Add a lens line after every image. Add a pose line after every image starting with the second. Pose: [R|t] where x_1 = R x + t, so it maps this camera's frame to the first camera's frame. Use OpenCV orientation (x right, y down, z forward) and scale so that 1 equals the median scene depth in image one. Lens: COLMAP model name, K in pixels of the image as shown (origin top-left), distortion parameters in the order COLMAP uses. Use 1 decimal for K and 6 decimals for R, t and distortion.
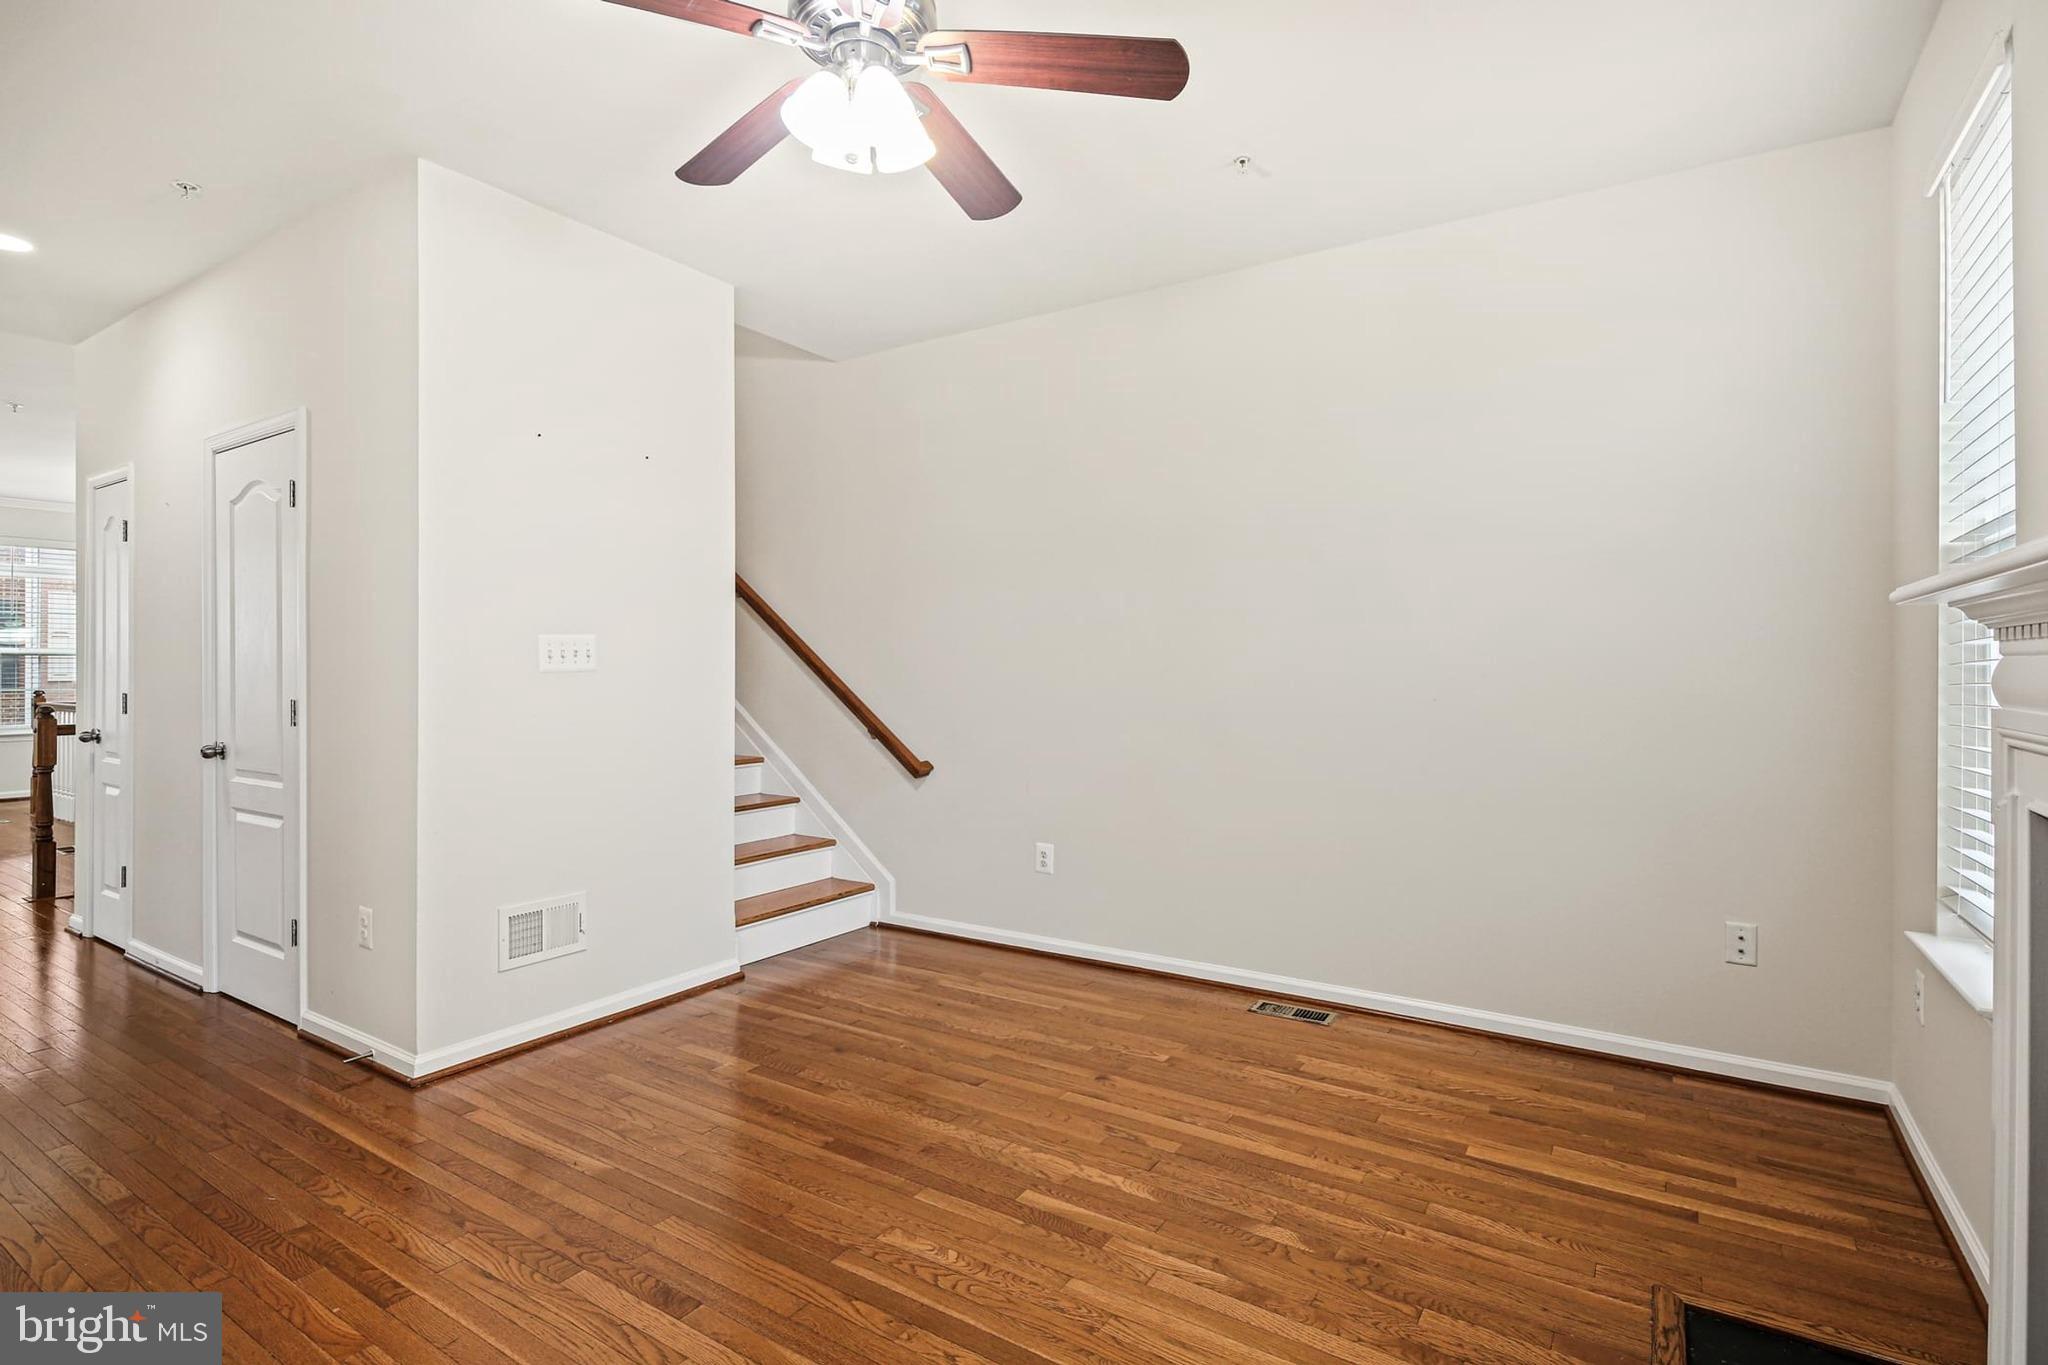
lens RADIAL K [[1003.3, 0, 1027.5], [0, 1003.3, 675.8], [0, 0, 1]] dist [0.001964, -0.000012]
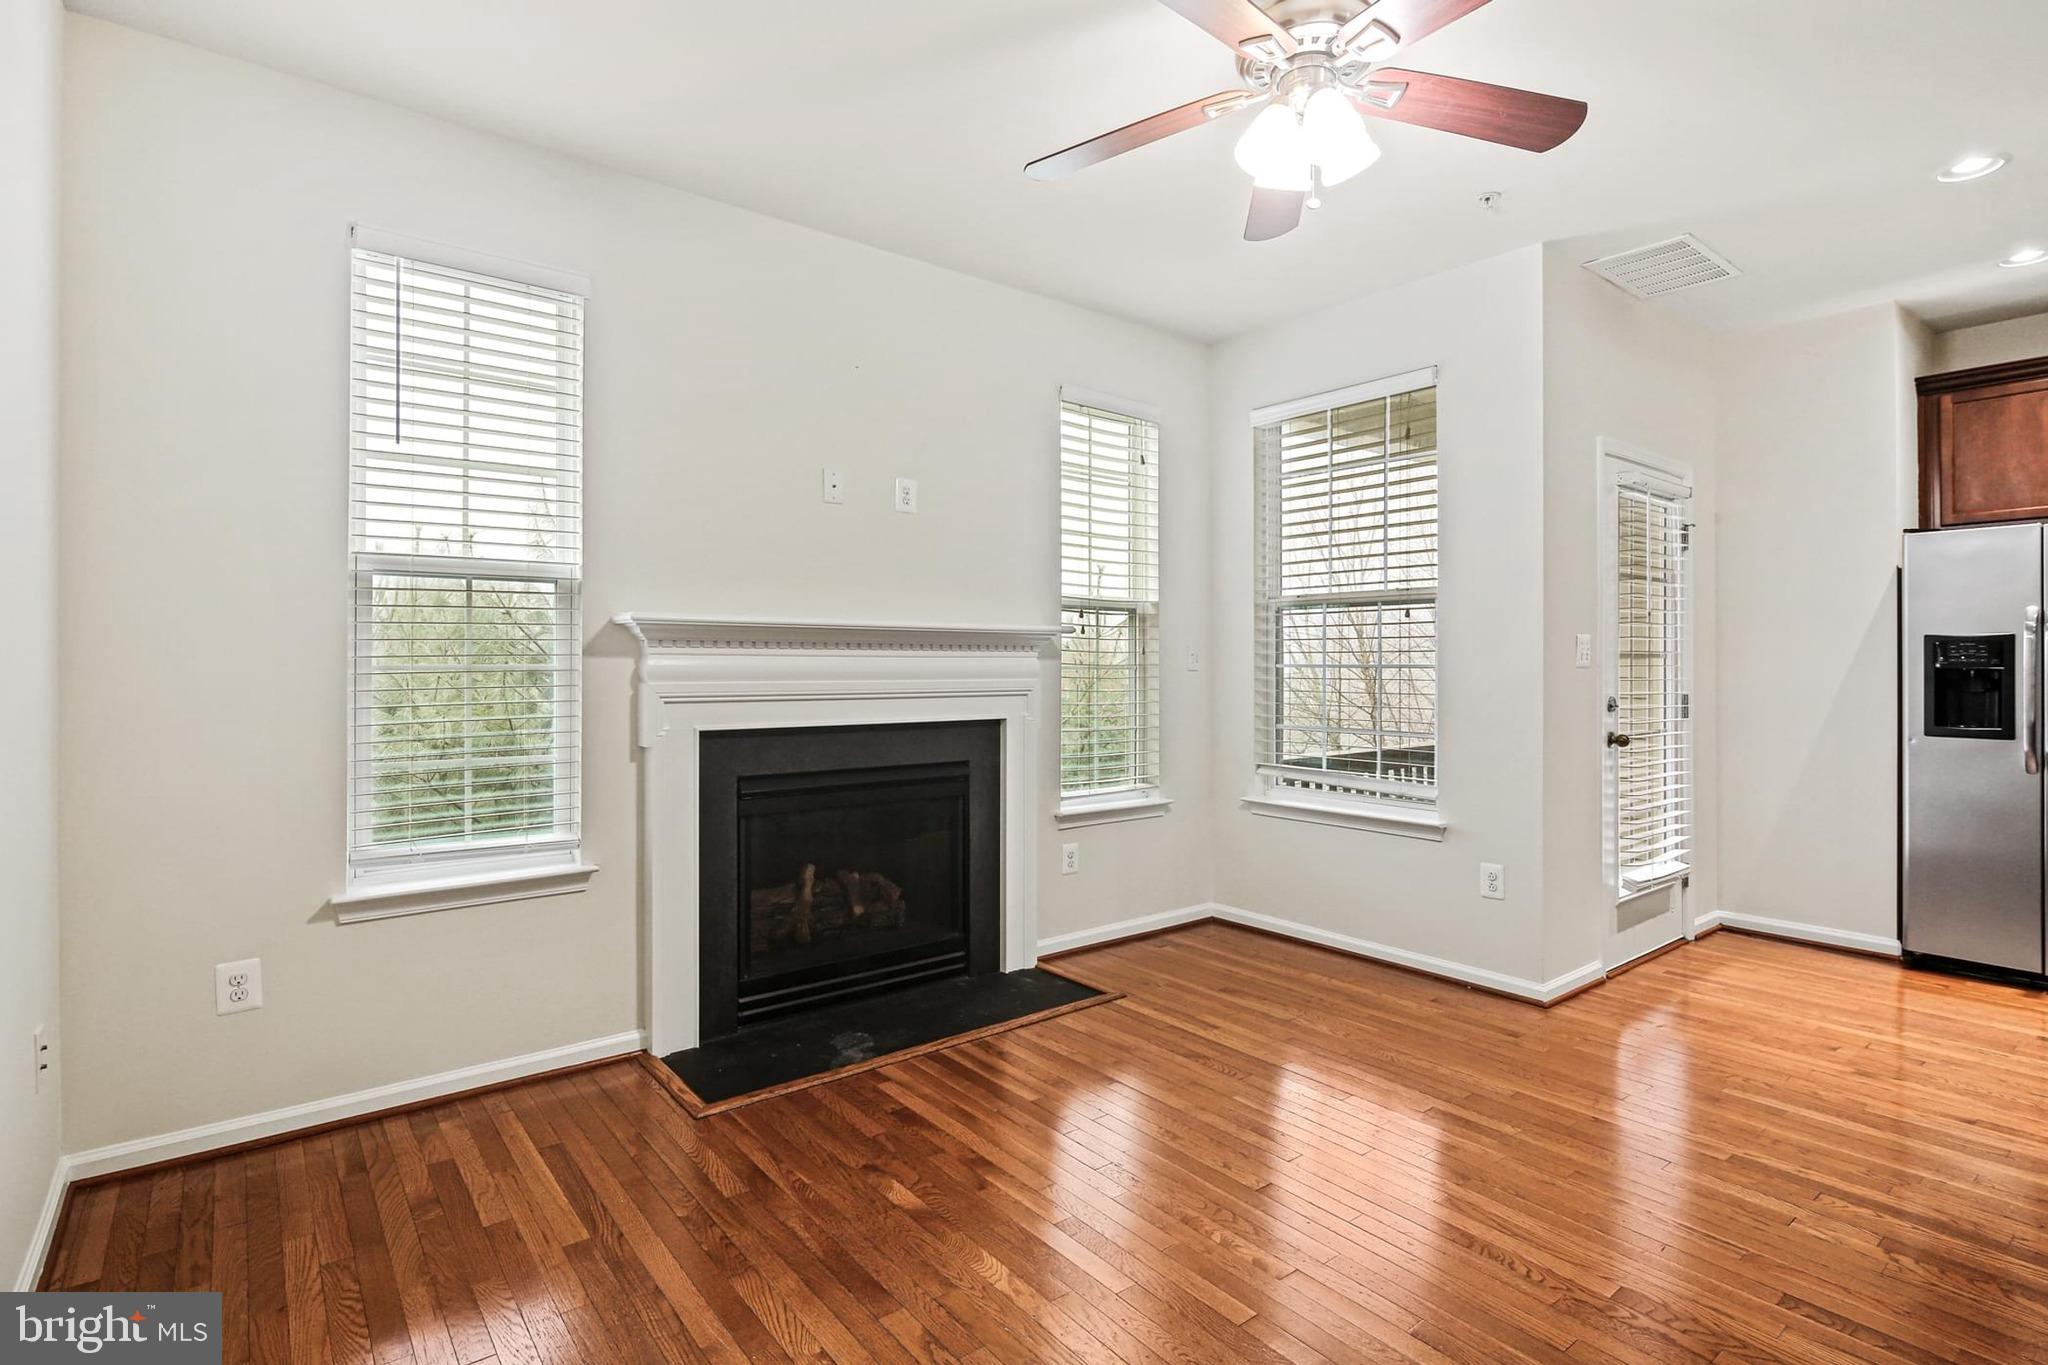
lens RADIAL K [[1014.9, 0, 1023.3], [0, 1014.9, 652.2], [0, 0, 1]] dist [-0.000587, -0.000413]
pose [[-0.943186, -0.003907, 0.332244, -0.151500], [-0.003357, 0.999992, 0.002227, -0.015901], [-0.332250, 0.000985, -0.943191, 1.339918]]
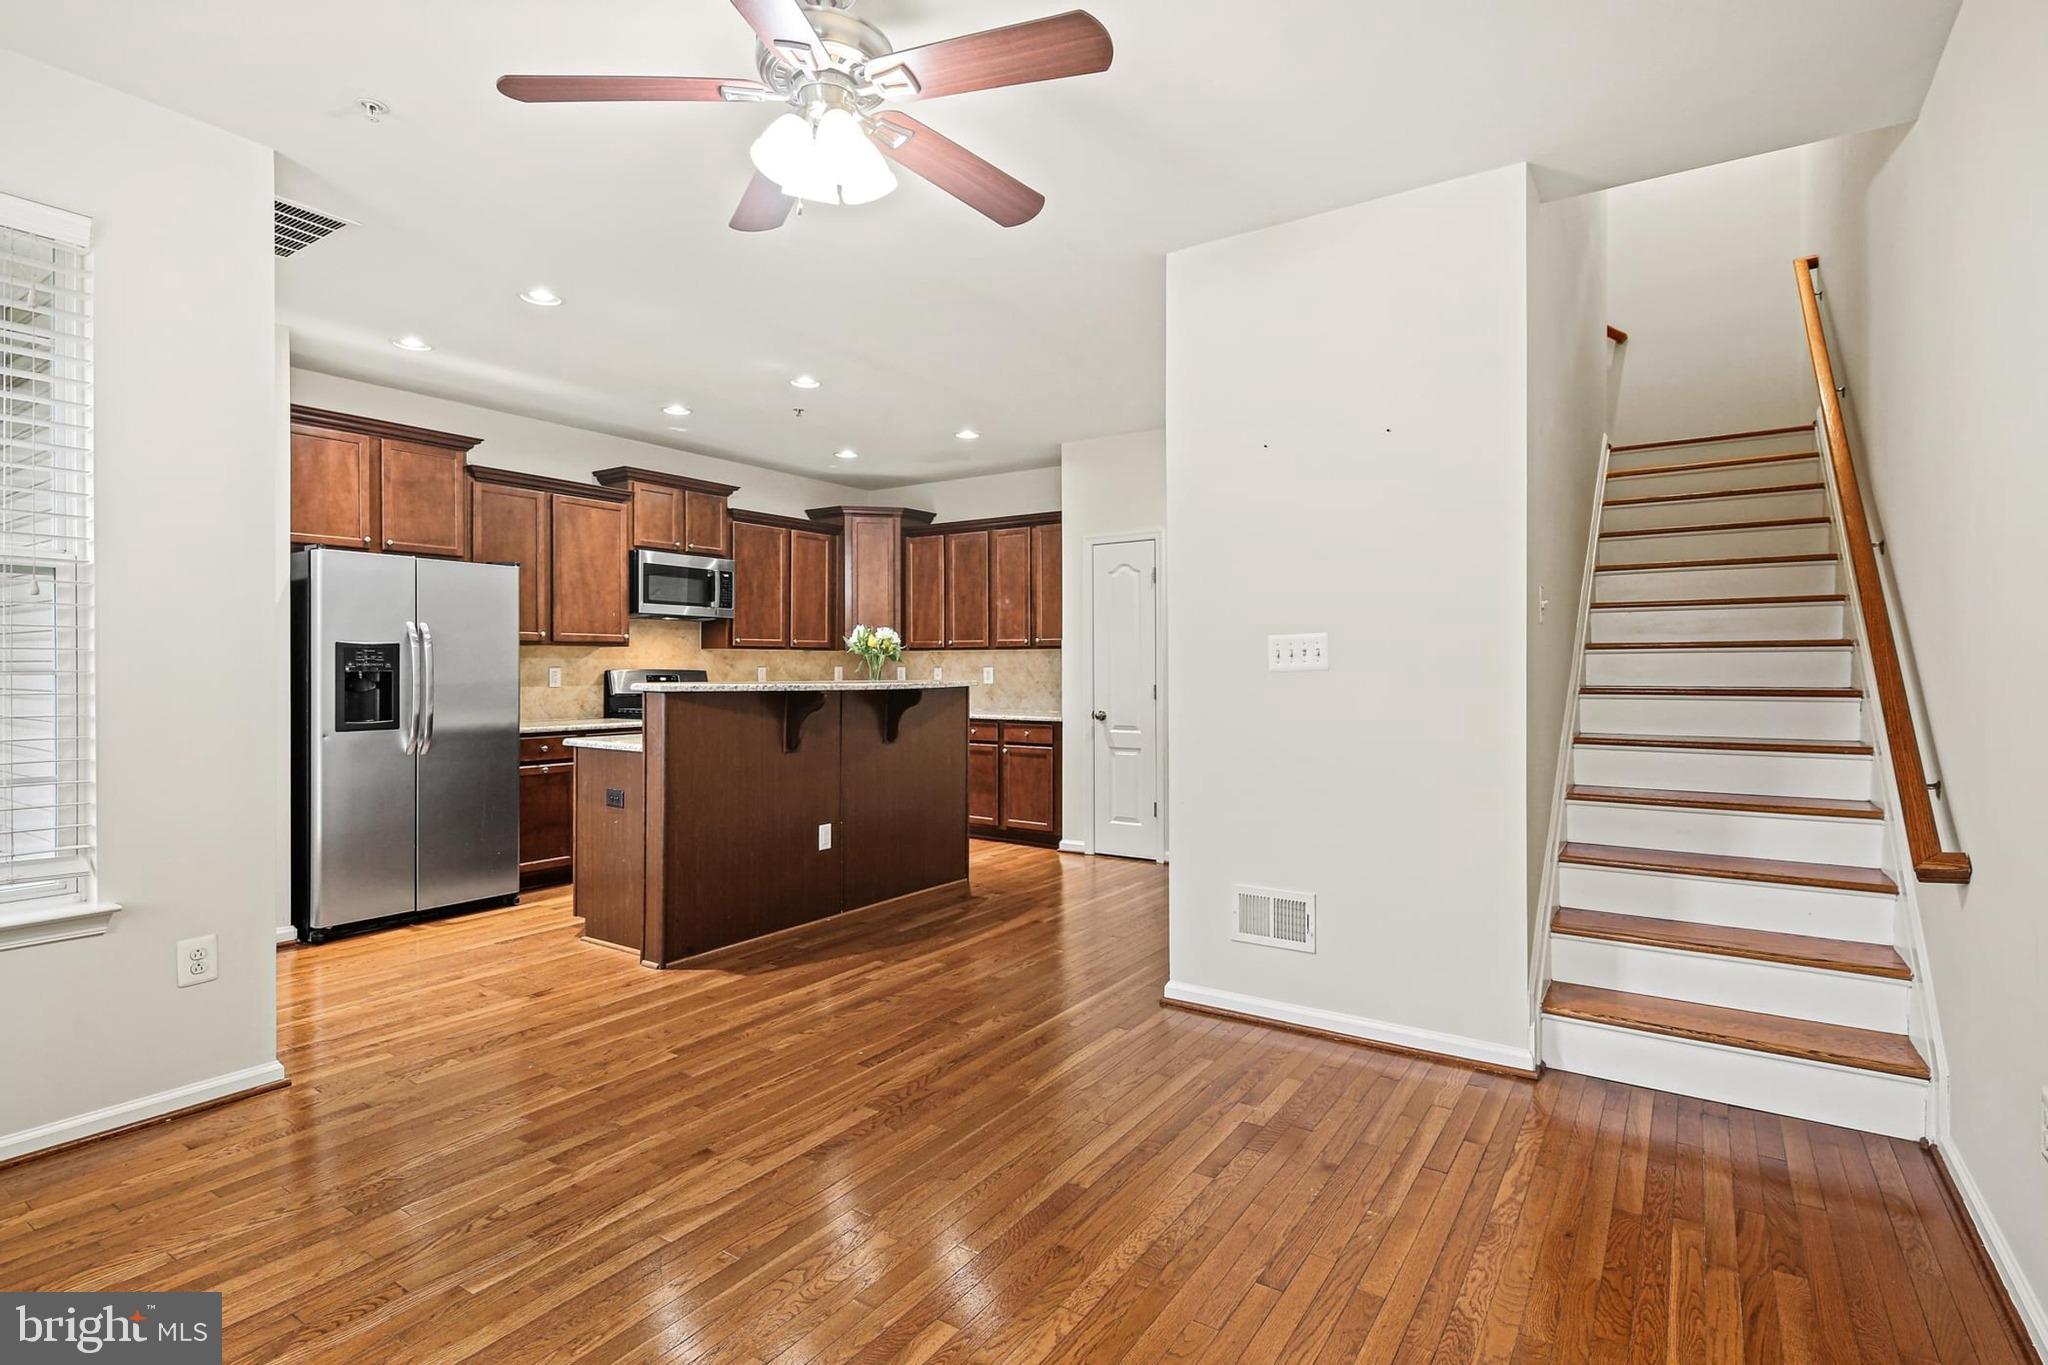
lens RADIAL K [[992.9, 0, 1032.8], [0, 992.9, 669.6], [0, 0, 1]] dist [0.003470, -0.000450]
pose [[-0.025479, -0.002016, -0.999673, 0.568993], [-0.004536, 0.999988, -0.001901, -0.002103], [0.999665, 0.004486, -0.025488, 0.787407]]
